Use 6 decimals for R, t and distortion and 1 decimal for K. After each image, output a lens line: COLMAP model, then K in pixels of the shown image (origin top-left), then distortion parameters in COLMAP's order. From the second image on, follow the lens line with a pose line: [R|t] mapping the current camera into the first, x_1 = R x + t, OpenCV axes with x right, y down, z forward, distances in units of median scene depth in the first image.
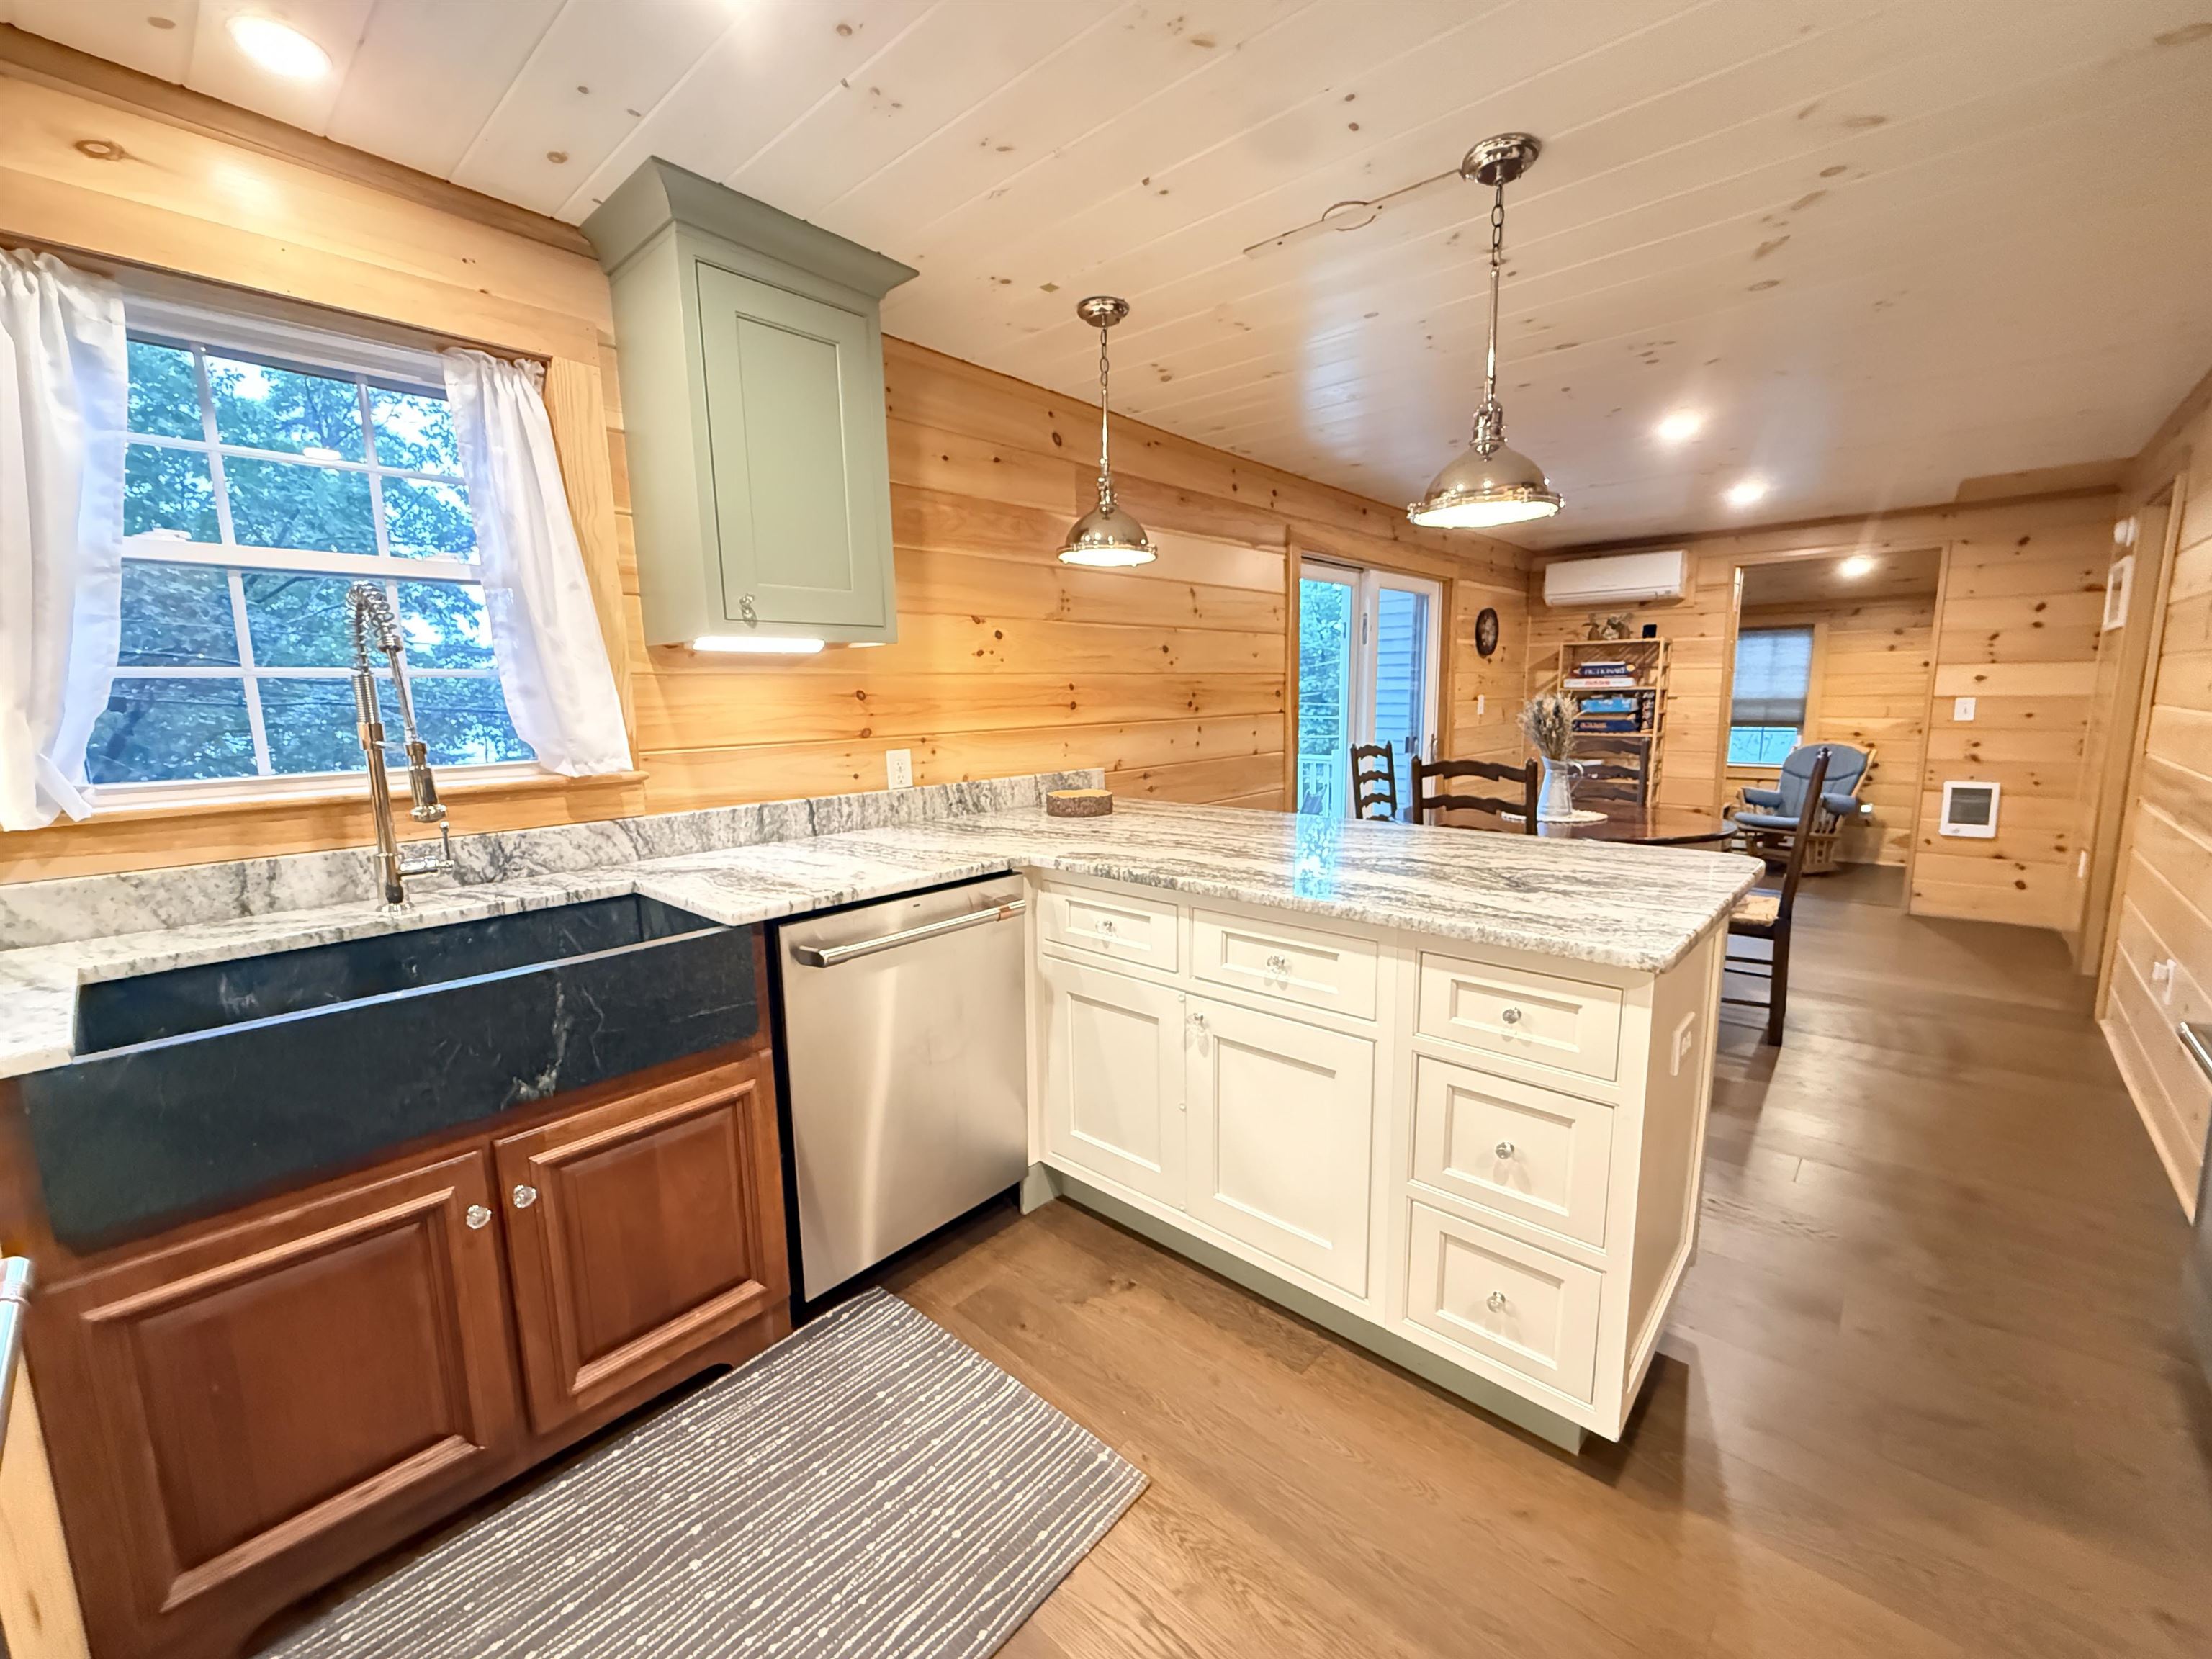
lens RADIAL K [[896.6, 0, 1106.3], [0, 896.6, 828.1], [0, 0, 1]] dist [-0.000182, -0.000198]
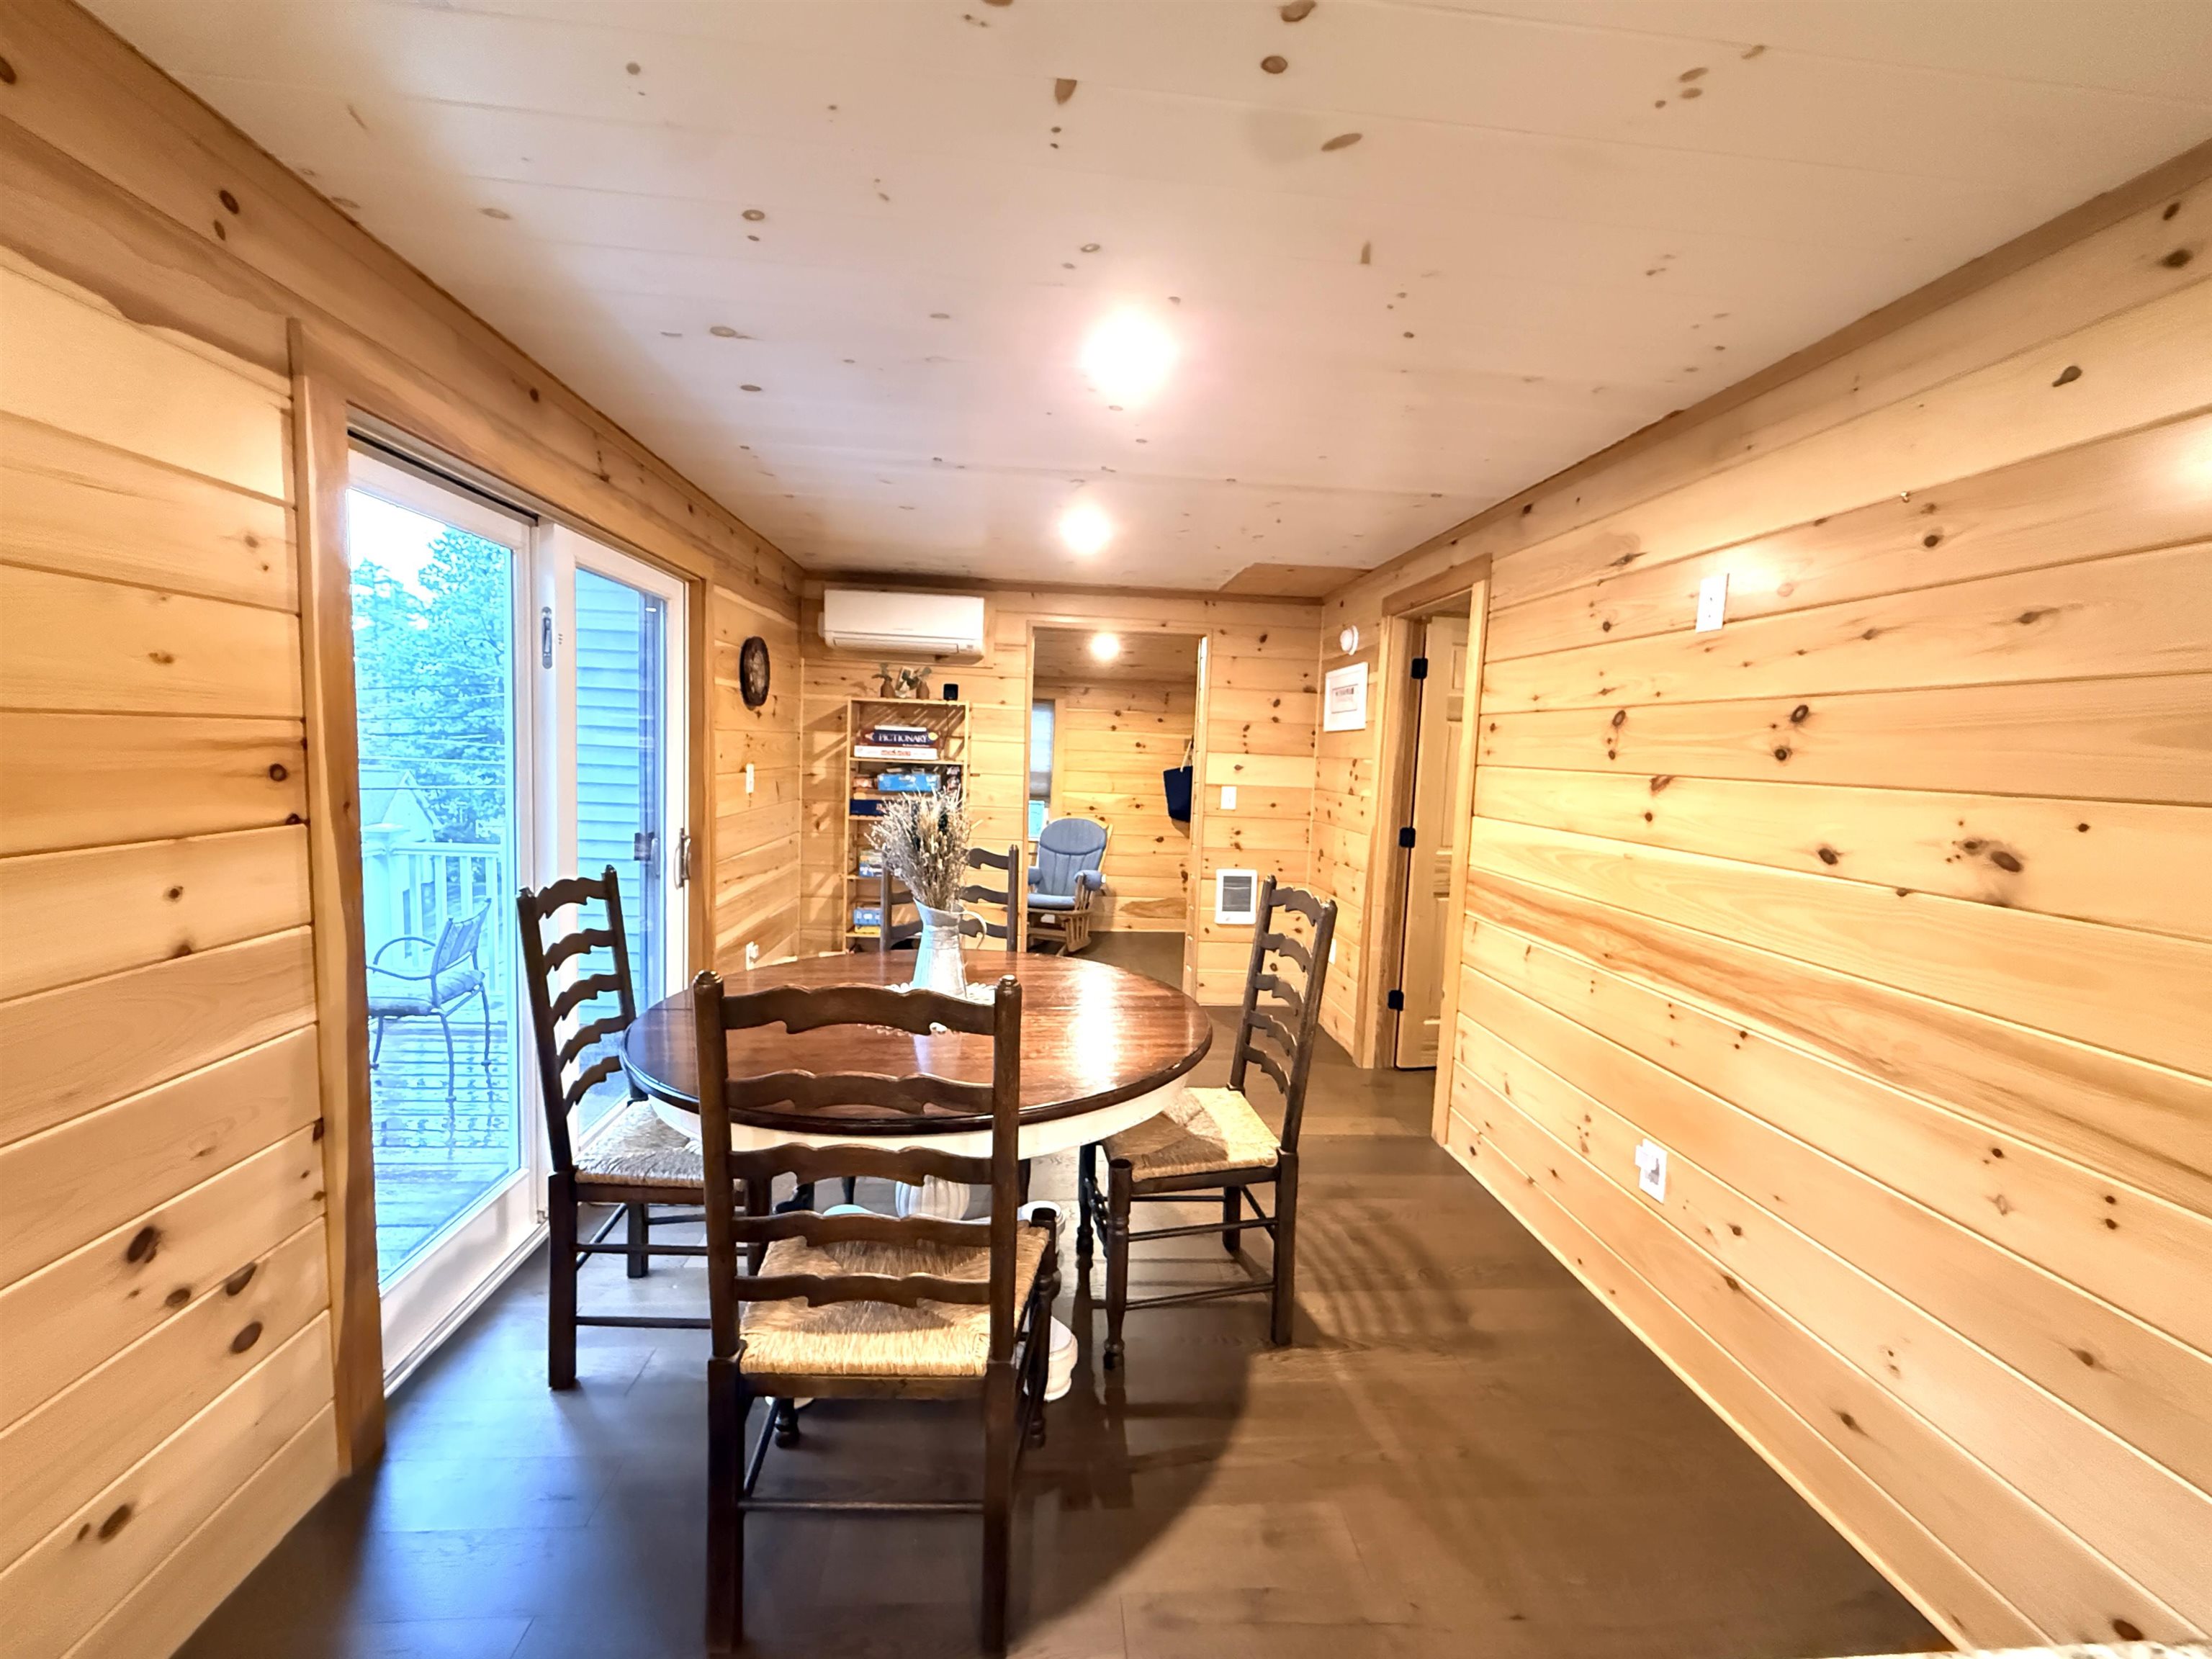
lens RADIAL K [[896.6, 0, 1103.2], [0, 896.6, 826.9], [0, 0, 1]] dist [-0.000182, -0.000198]
pose [[0.680635, -0.020275, 0.732342, 0.268925], [0.057932, 0.997976, -0.026212, -0.174594], [-0.730329, 0.060267, 0.680432, 0.897792]]
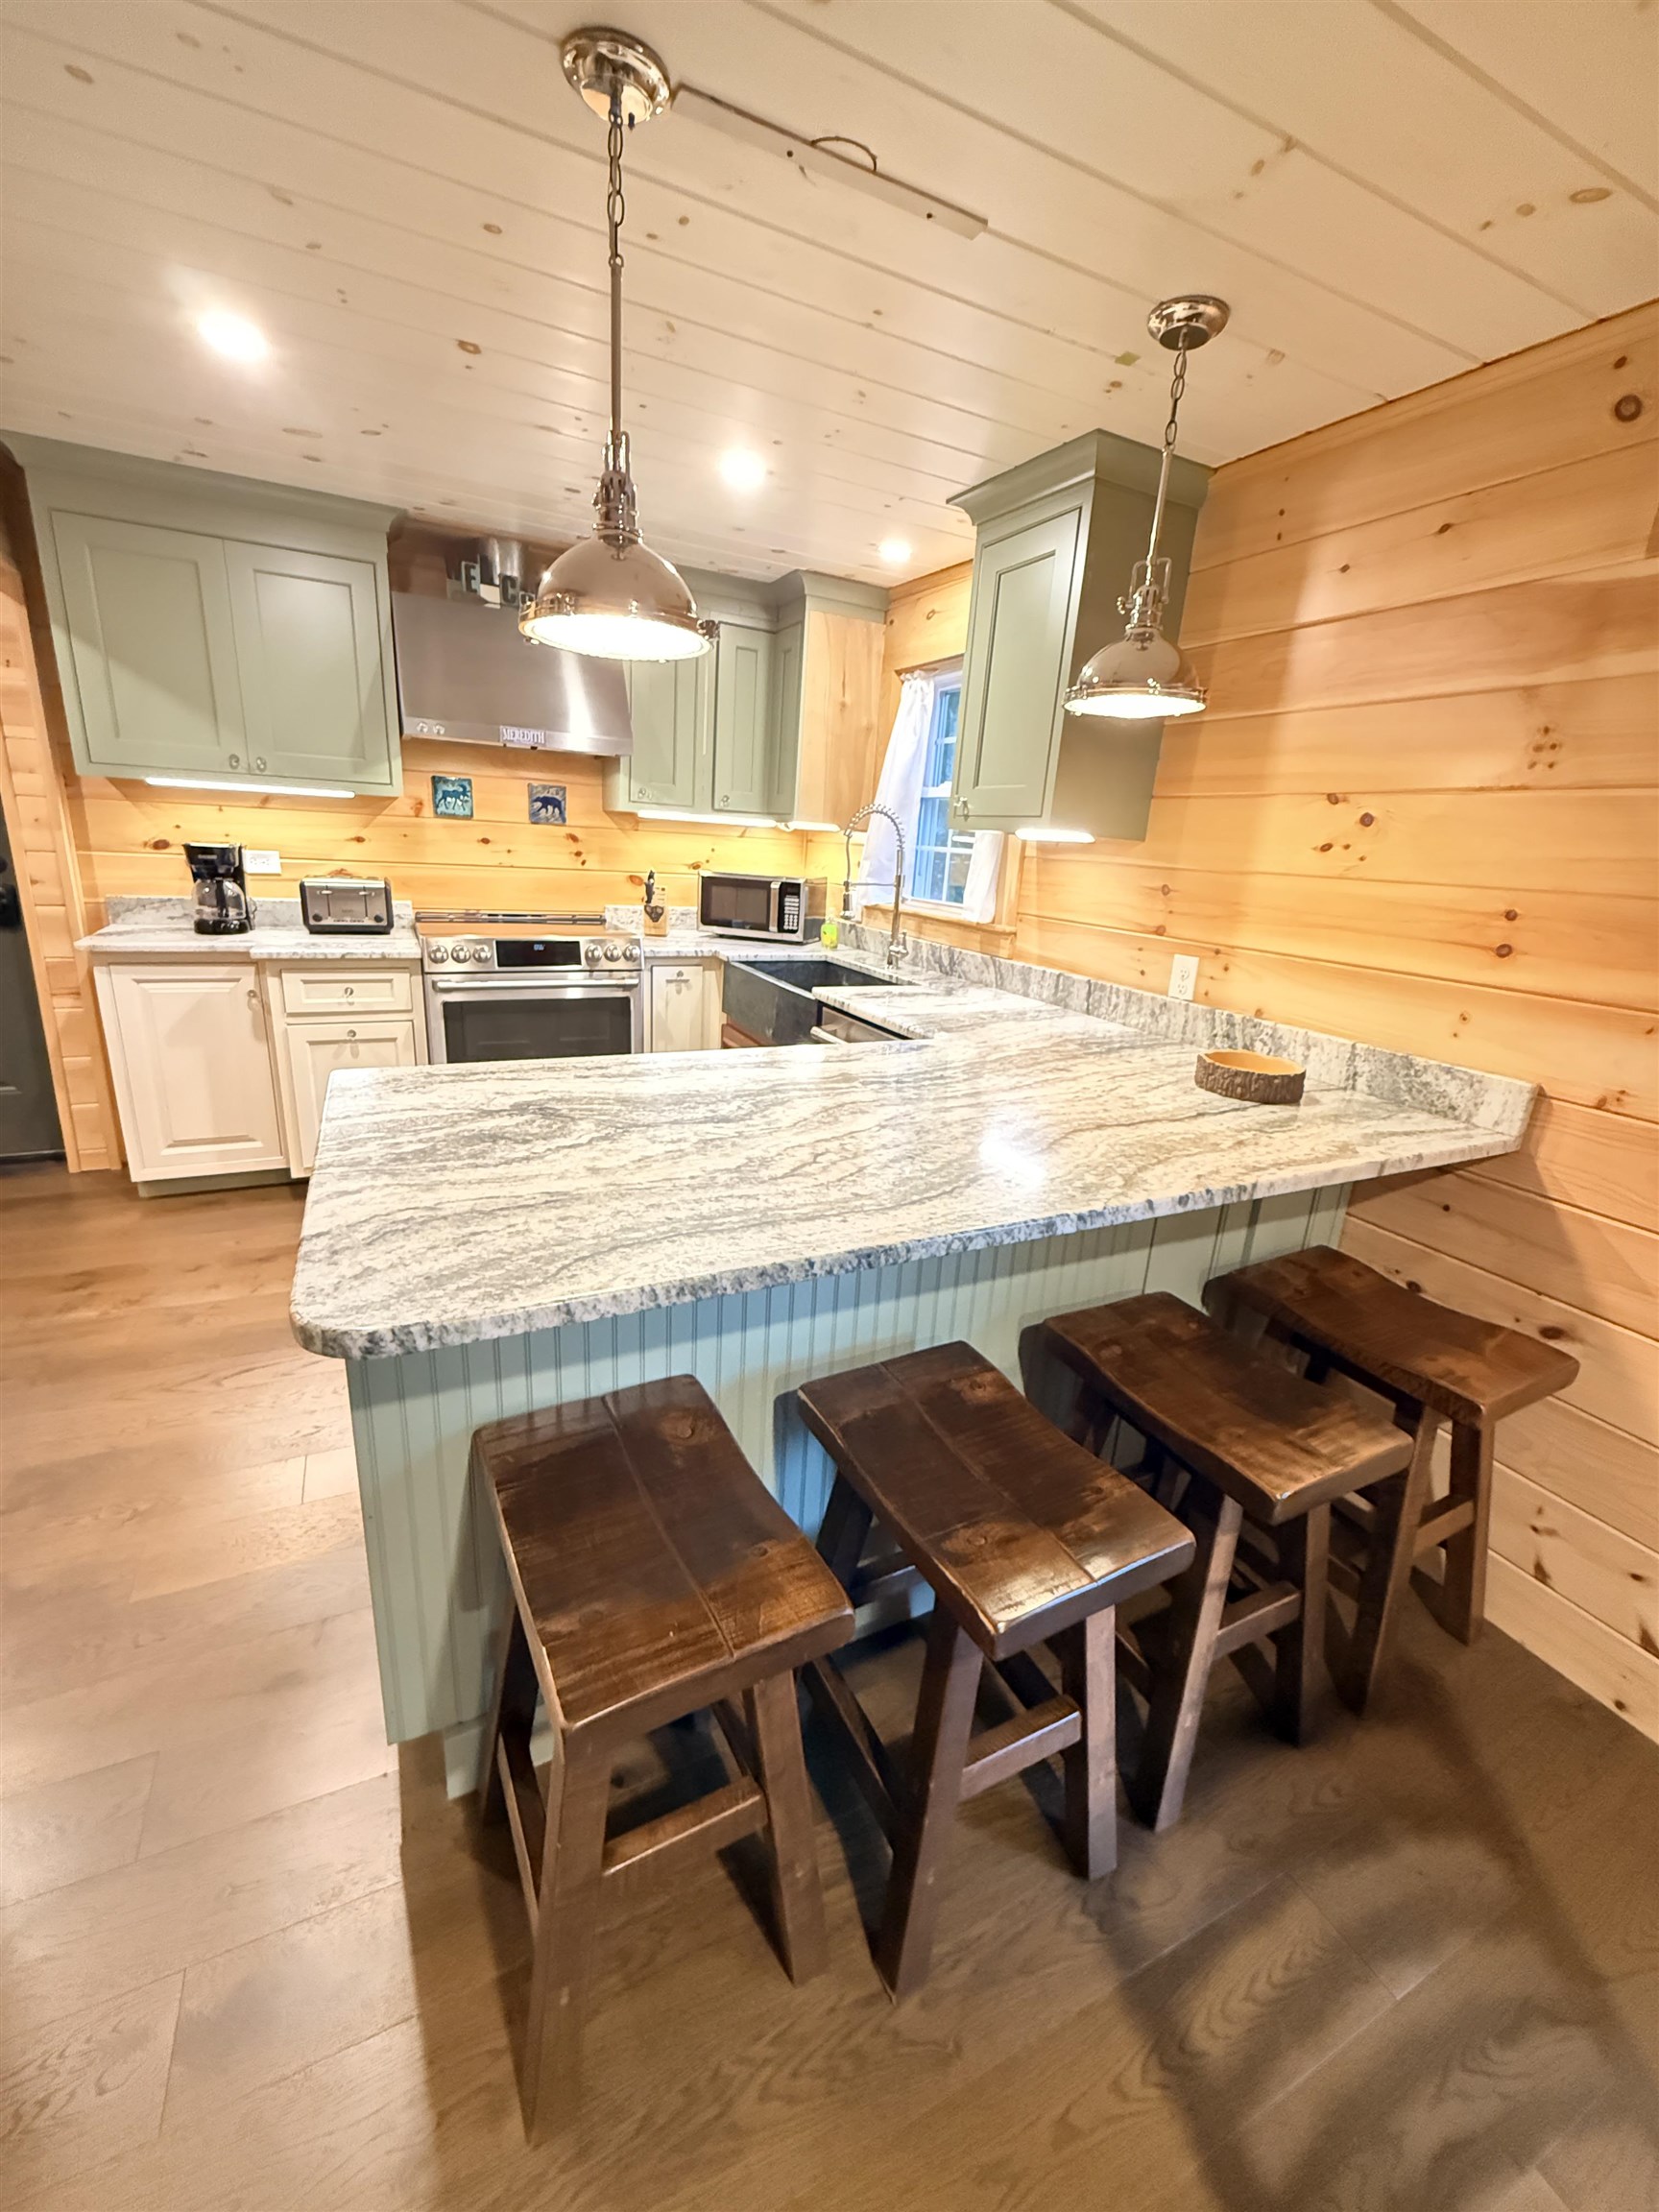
lens RADIAL K [[896.6, 0, 832.5], [0, 896.6, 1106.3], [0, 0, 1]] dist [-0.000182, -0.000198]
pose [[-0.359592, 0.259101, -0.896415, 0.820832], [-0.198553, 0.917428, 0.344823, -0.209601], [0.911740, 0.301981, -0.278455, 1.086741]]
